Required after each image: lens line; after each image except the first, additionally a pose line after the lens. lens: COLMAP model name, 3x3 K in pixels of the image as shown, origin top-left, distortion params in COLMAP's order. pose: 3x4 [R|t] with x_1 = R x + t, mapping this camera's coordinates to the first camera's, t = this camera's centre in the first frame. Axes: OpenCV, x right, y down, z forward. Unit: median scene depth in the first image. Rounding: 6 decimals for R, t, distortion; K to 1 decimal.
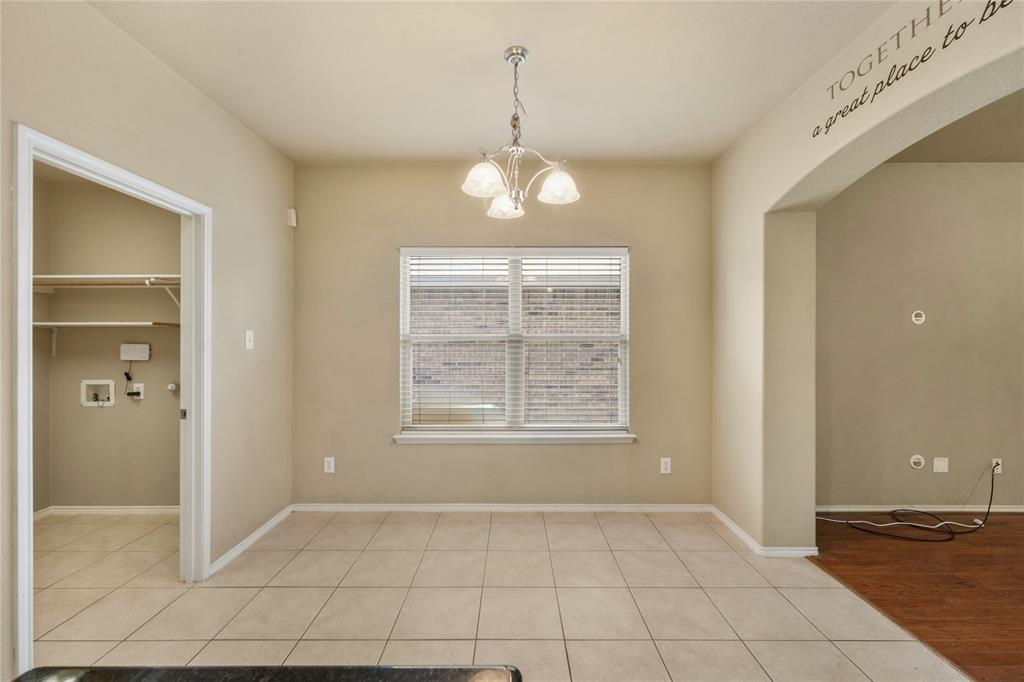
lens RADIAL K [[415.9, 0, 509.0], [0, 415.9, 339.1], [0, 0, 1]] dist [0.002941, -0.000519]
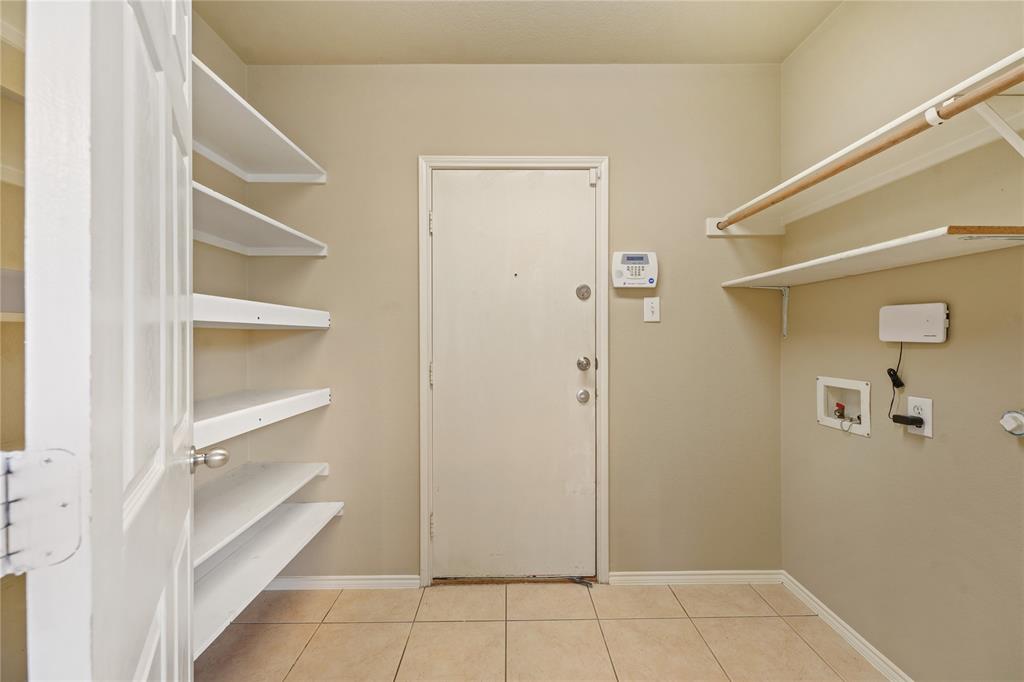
lens RADIAL K [[415.9, 0, 510.4], [0, 415.9, 336.2], [0, 0, 1]] dist [0.002941, -0.000519]
pose [[0.017797, 0.001168, -0.999841, -0.474113], [0.004444, 0.999989, 0.001247, 0.042069], [0.999832, -0.004465, 0.017792, 0.578712]]
